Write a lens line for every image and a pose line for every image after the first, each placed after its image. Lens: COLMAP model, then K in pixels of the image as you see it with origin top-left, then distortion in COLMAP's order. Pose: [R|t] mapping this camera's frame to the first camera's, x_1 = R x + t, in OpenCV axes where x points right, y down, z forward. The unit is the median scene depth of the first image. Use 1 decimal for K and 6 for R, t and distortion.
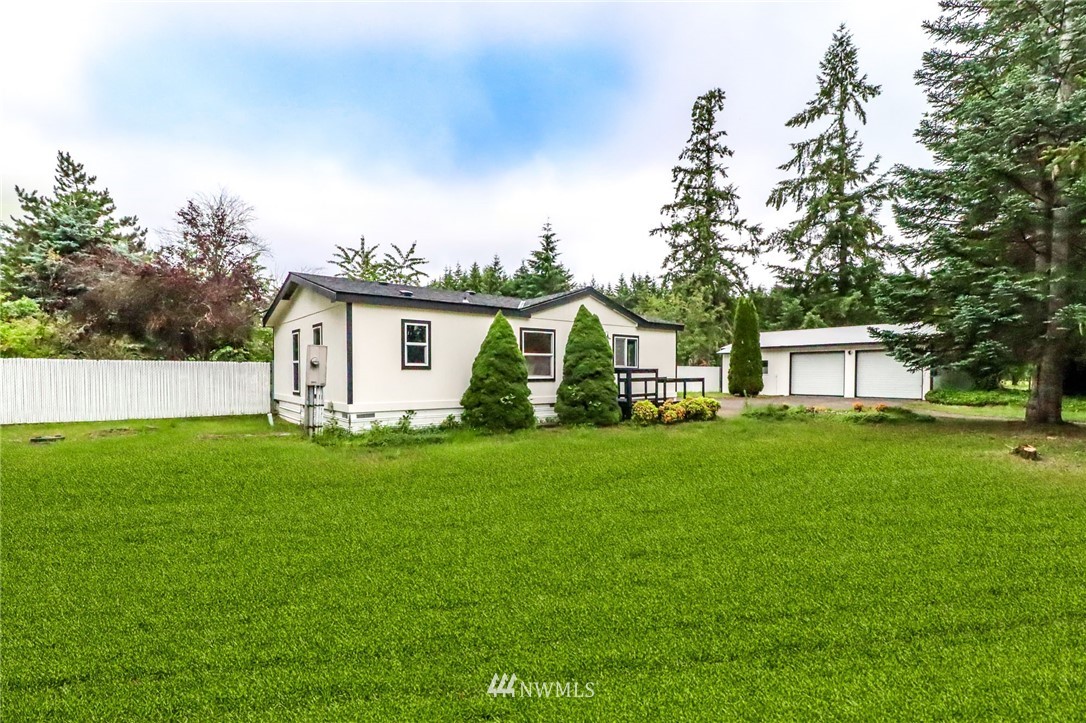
lens RADIAL K [[499.5, 0, 546.4], [0, 499.5, 381.0], [0, 0, 1]] dist [0.013262, -0.007500]
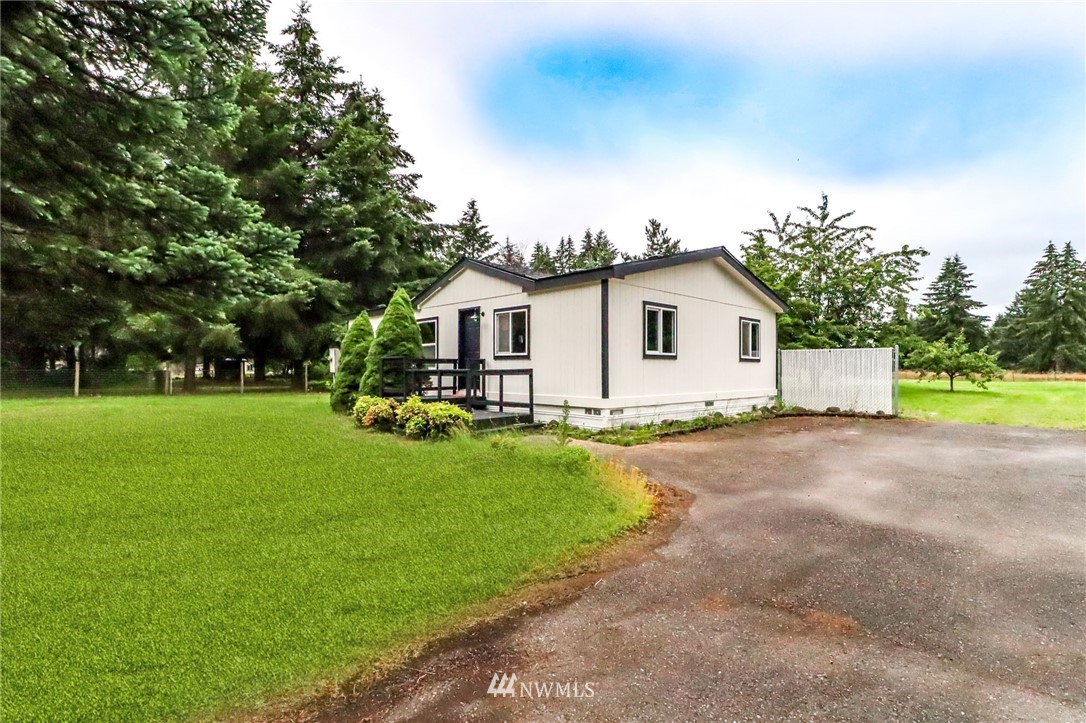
lens RADIAL K [[499.5, 0, 551.4], [0, 499.5, 362.4], [0, 0, 1]] dist [0.013262, -0.007500]
pose [[0.099131, -0.011730, -0.995005, 0.346195], [-0.019856, 0.999708, -0.013764, -0.003573], [0.994876, 0.021121, 0.098870, 0.404903]]
